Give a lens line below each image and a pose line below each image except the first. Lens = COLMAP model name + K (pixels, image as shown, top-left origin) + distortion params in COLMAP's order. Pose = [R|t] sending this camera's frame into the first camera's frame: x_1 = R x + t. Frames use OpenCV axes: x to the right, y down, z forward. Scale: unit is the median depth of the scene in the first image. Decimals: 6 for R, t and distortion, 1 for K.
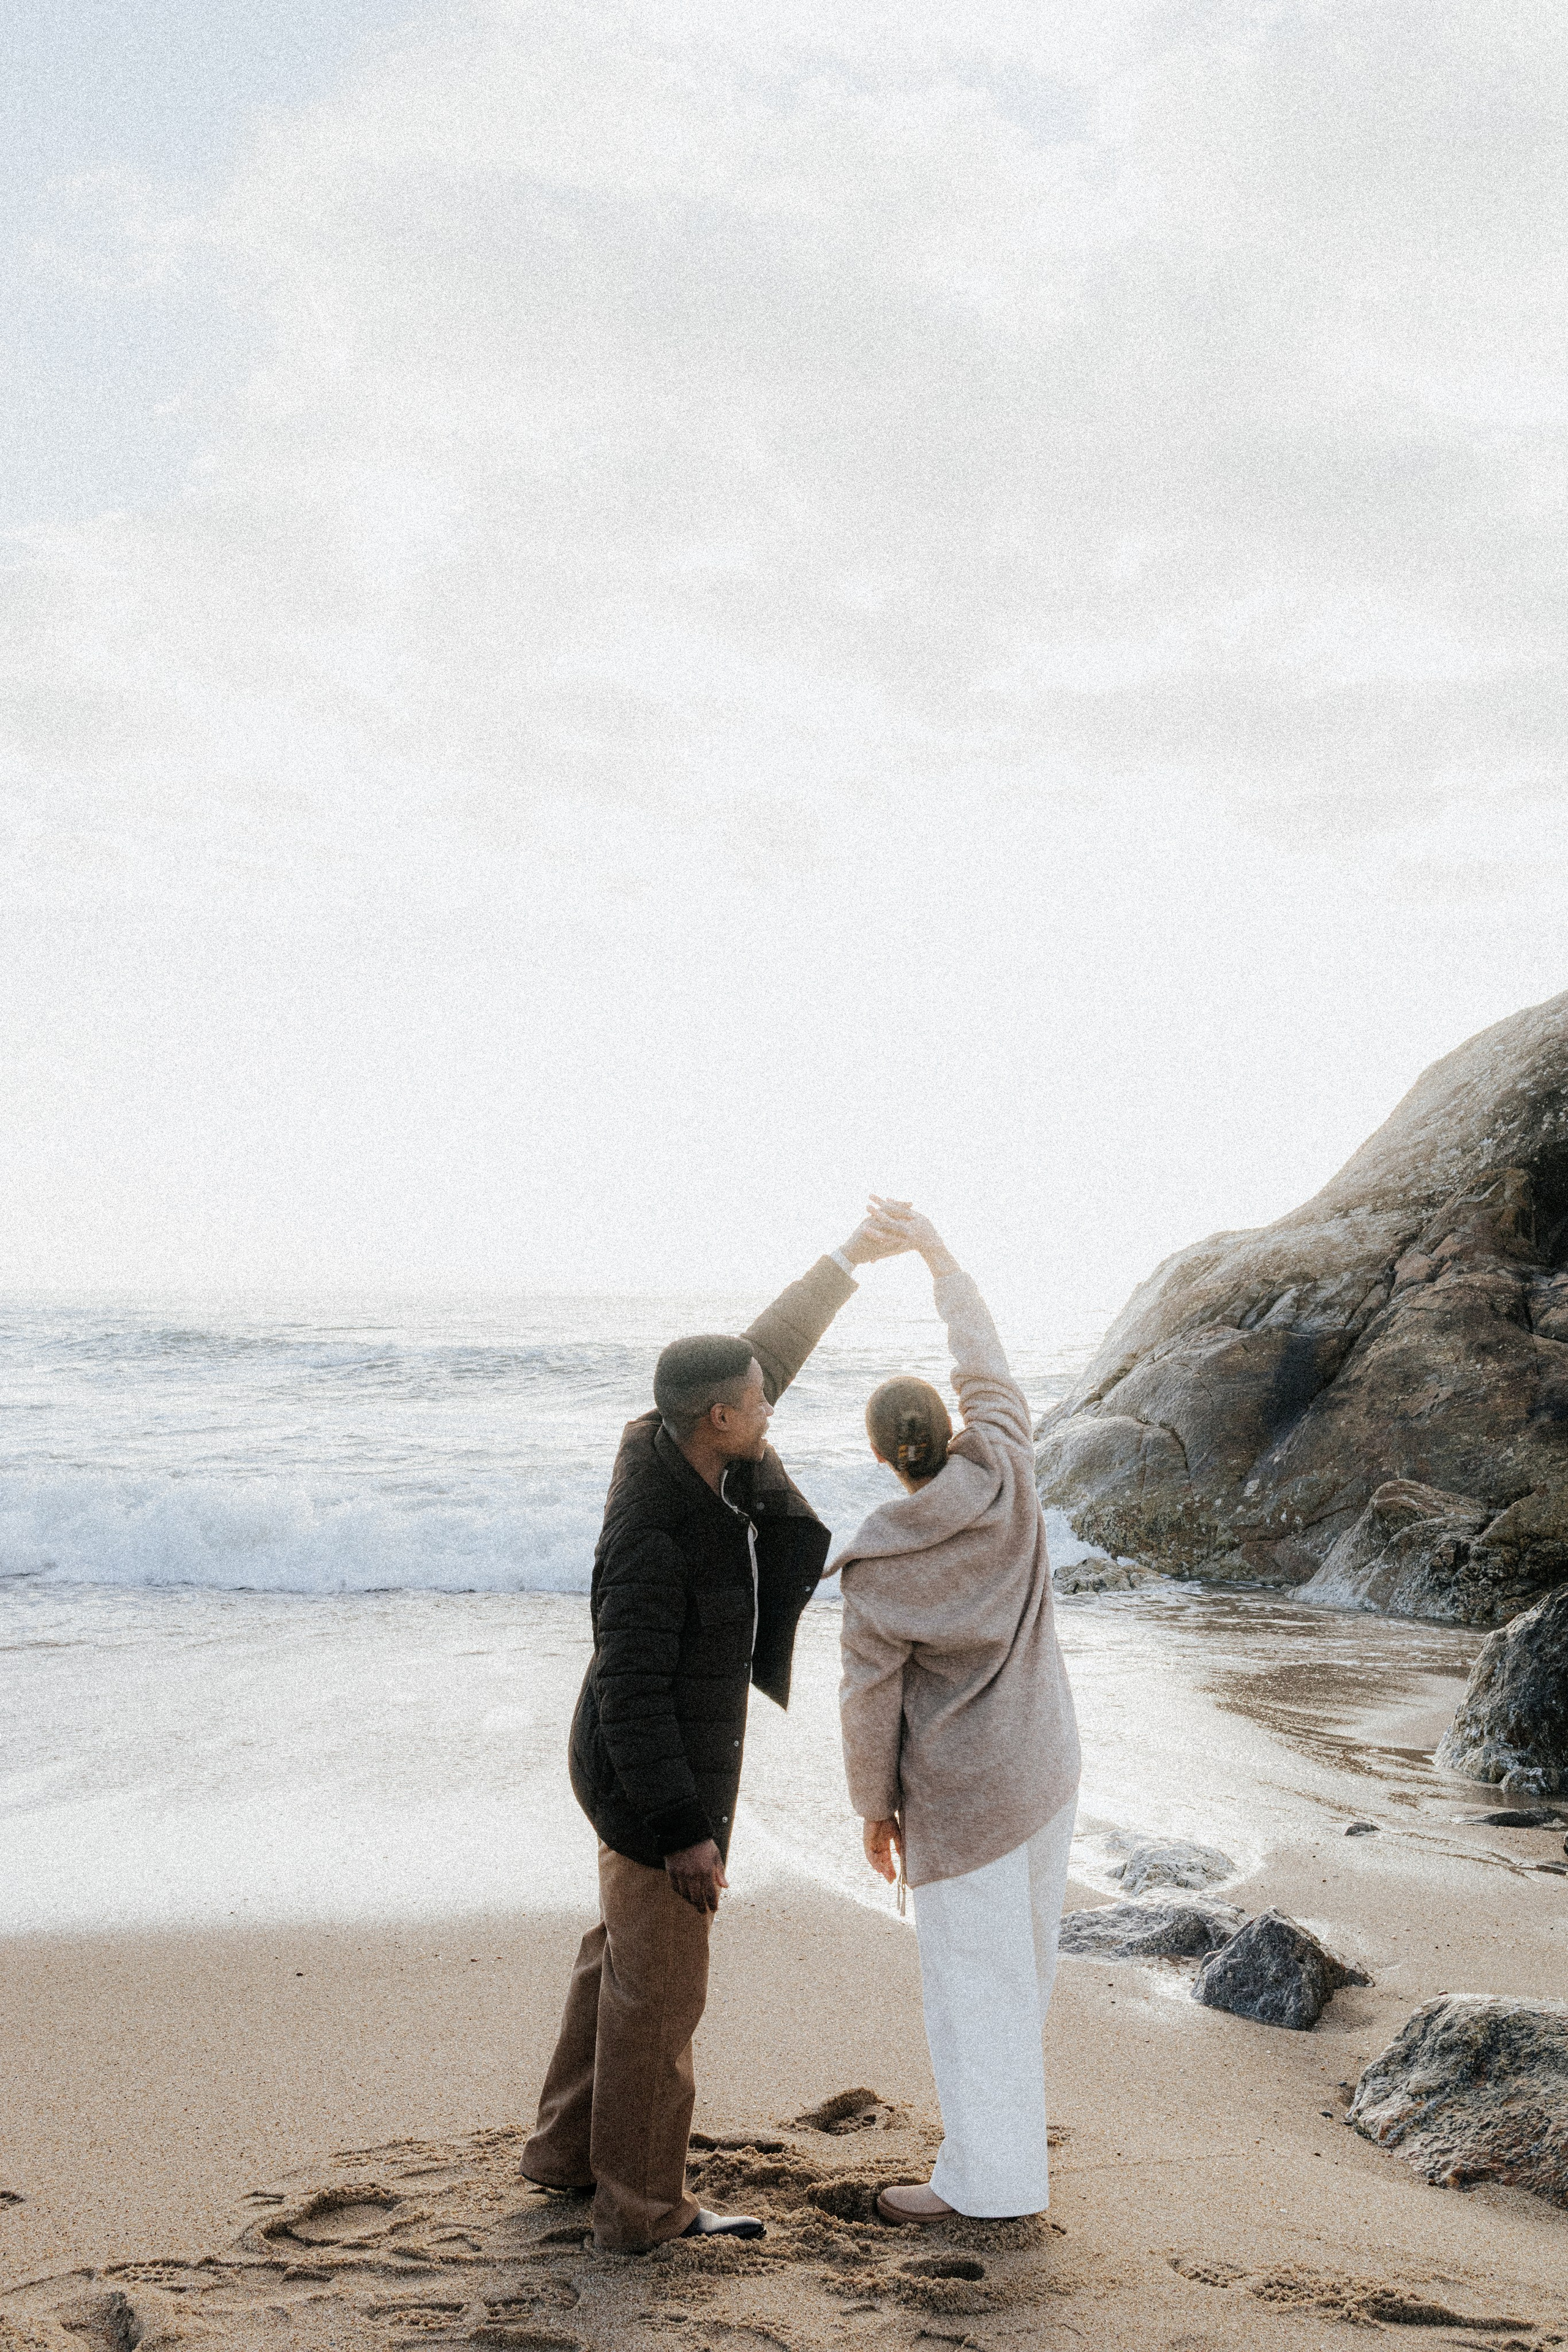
lens RADIAL K [[2367.2, 0, 815.5], [0, 2367.2, 1115.2], [0, 0, 1]] dist [0.007364, 0.000000]
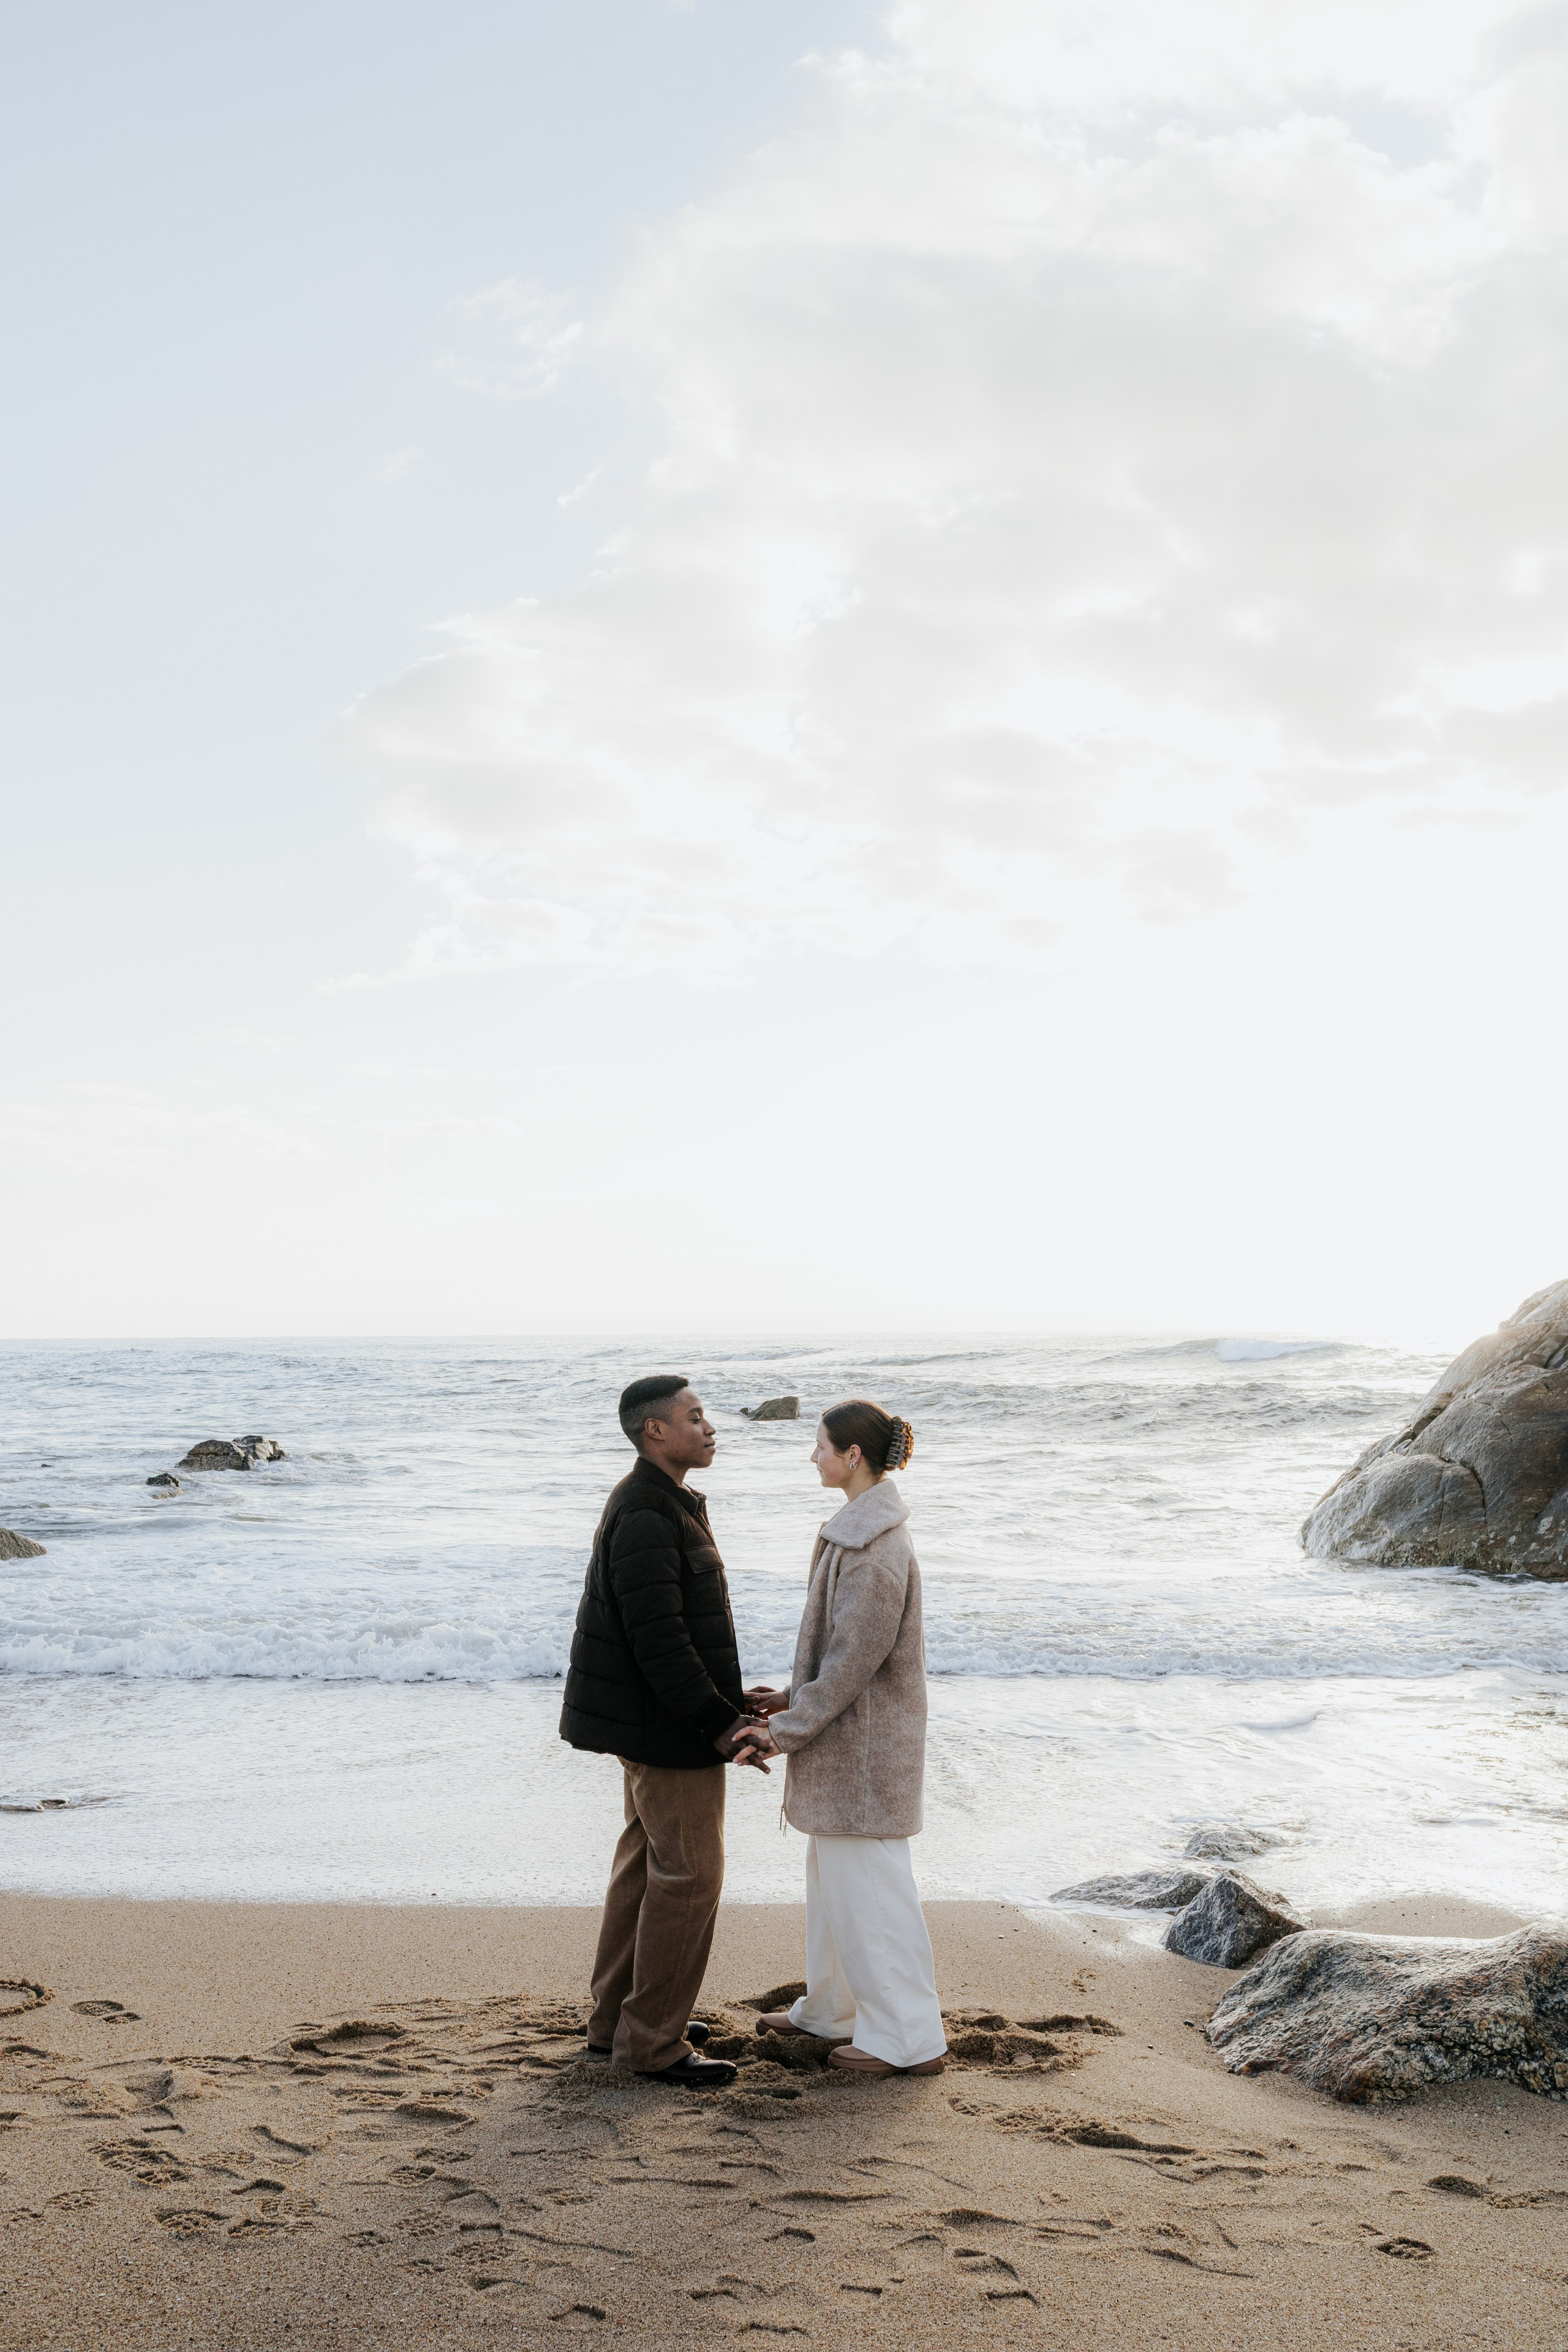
lens RADIAL K [[2367.2, 0, 761.8], [0, 2367.2, 1170.1], [0, 0, 1]] dist [0.007364, 0.000000]
pose [[0.978837, -0.023281, -0.203315, 0.062467], [0.024345, 0.999700, 0.002732, -0.004459], [0.203191, -0.007623, 0.979110, -0.051749]]
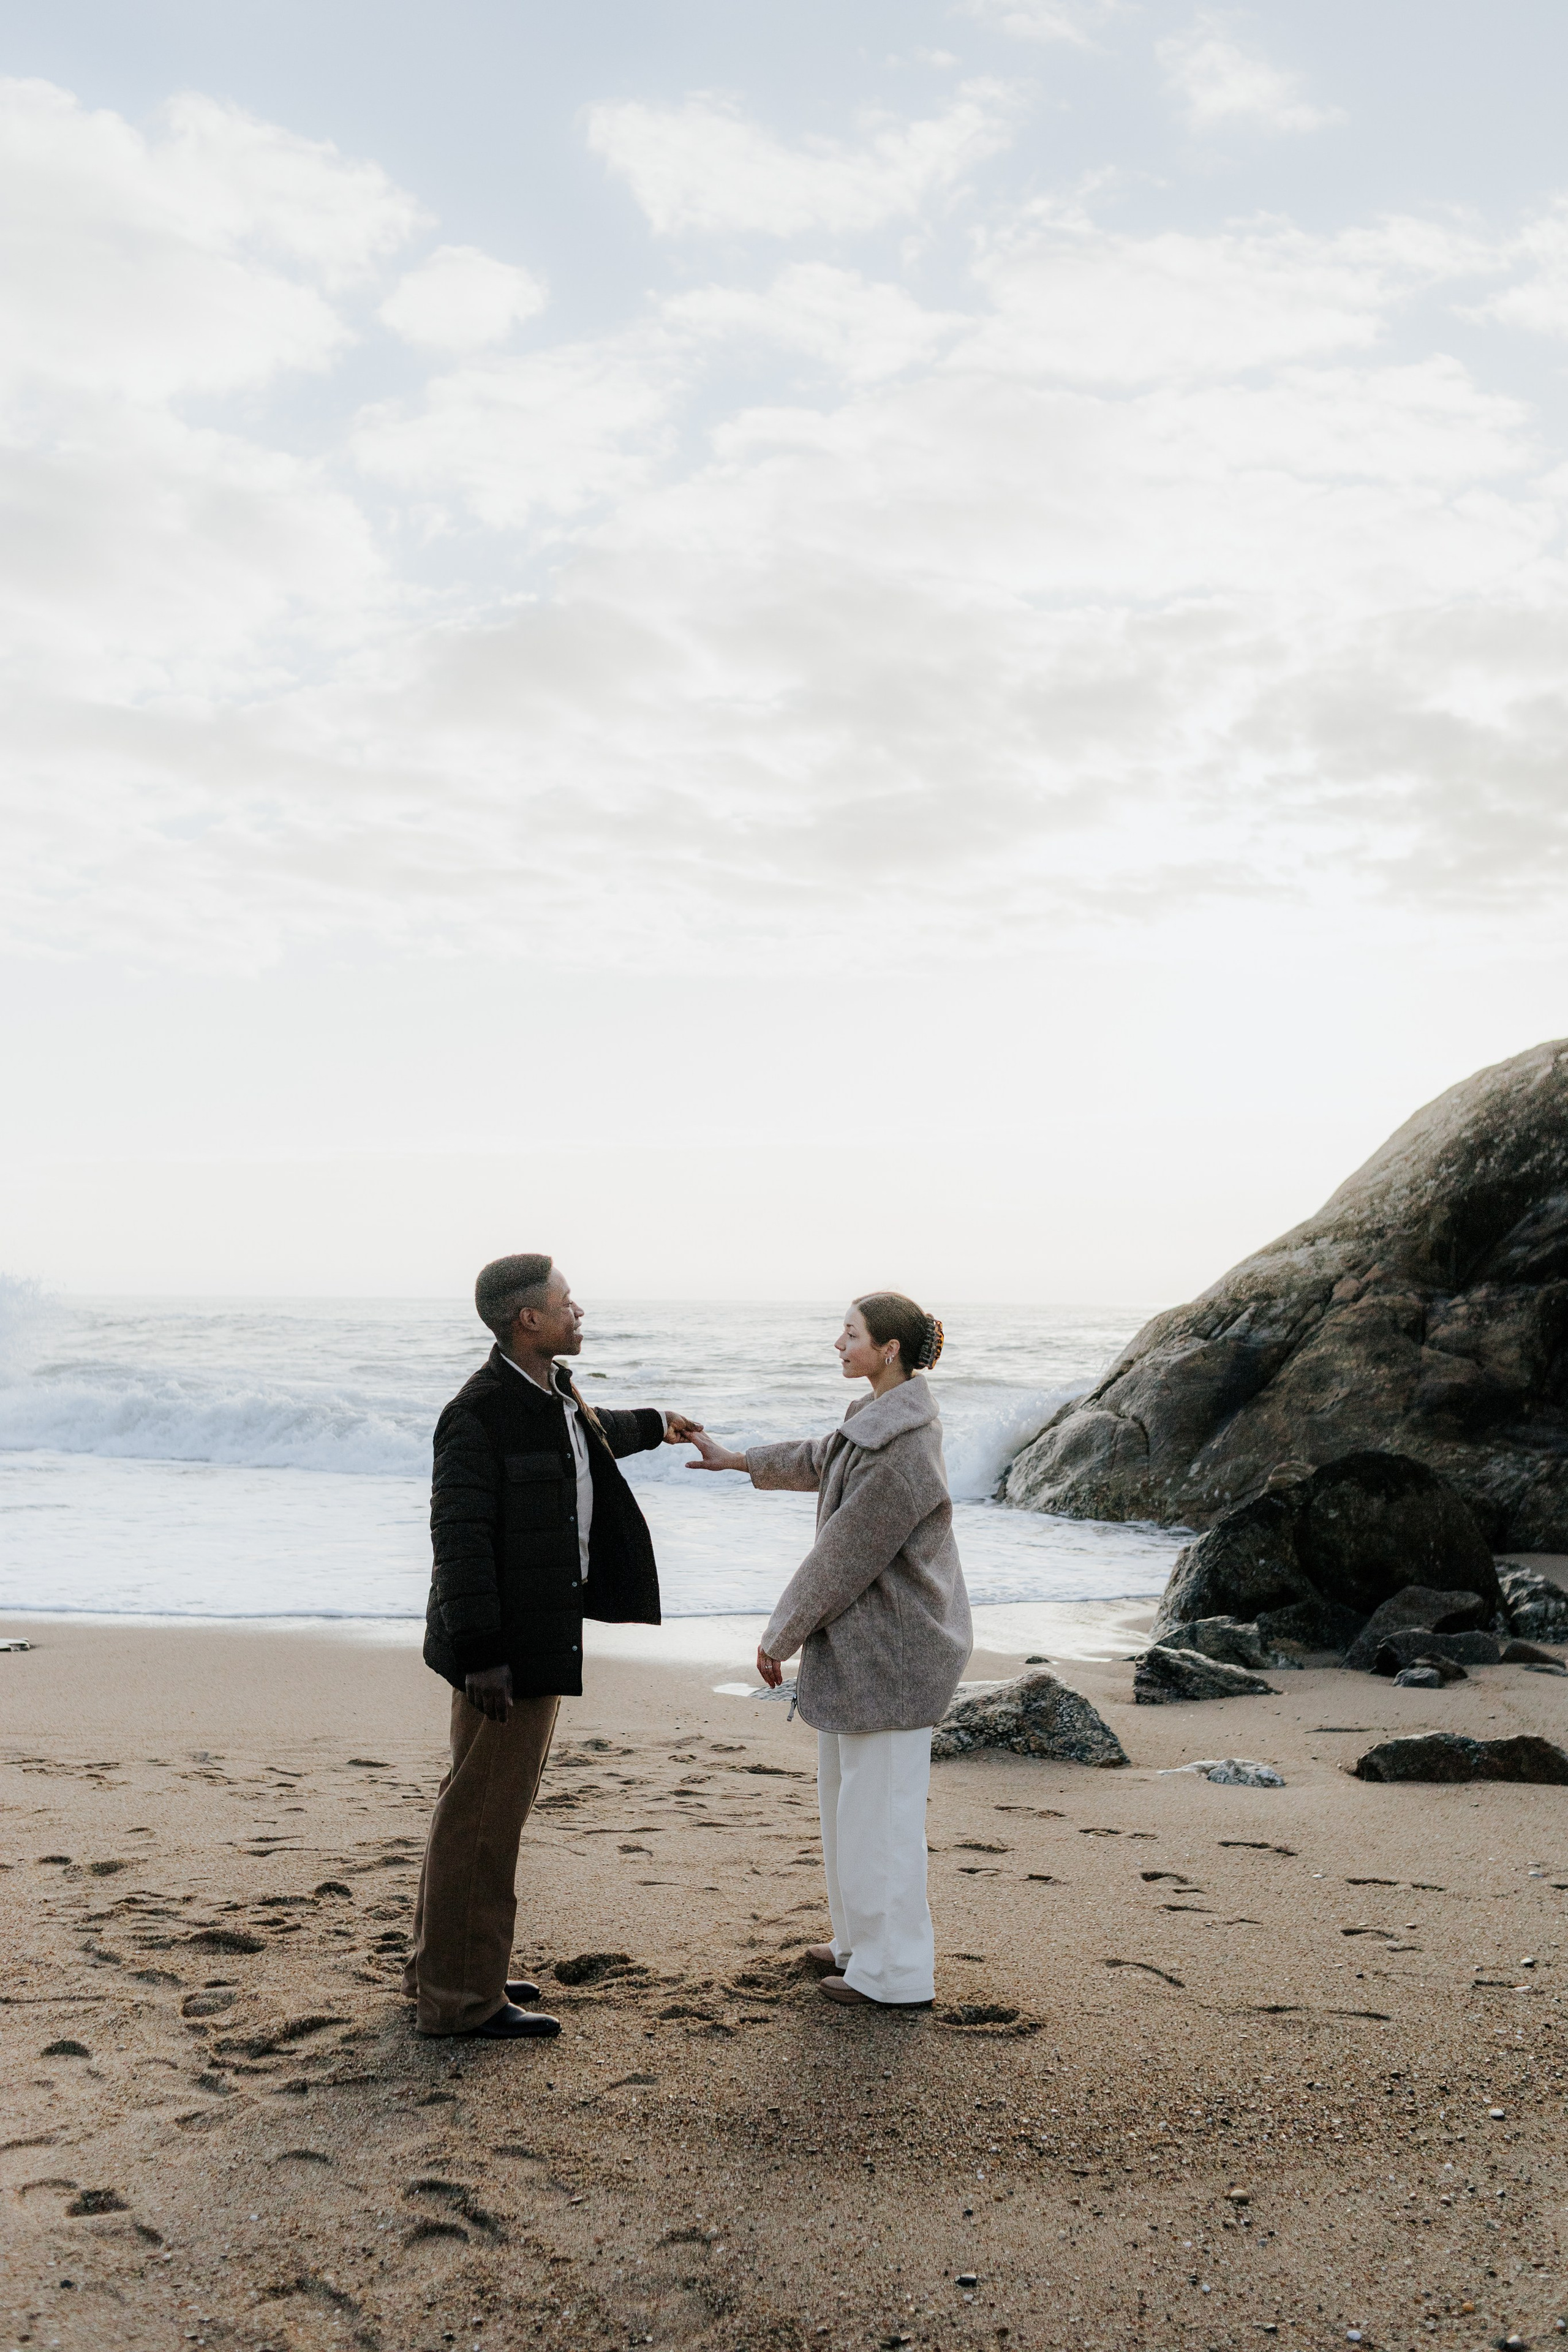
lens RADIAL K [[2367.2, 0, 783.7], [0, 2367.2, 1191.0], [0, 0, 1]] dist [0.007364, 0.000000]
pose [[0.995071, 0.003274, -0.099107, 0.088751], [-0.000589, 0.999632, 0.027111, -0.017752], [0.099159, -0.026919, 0.994707, -0.216825]]
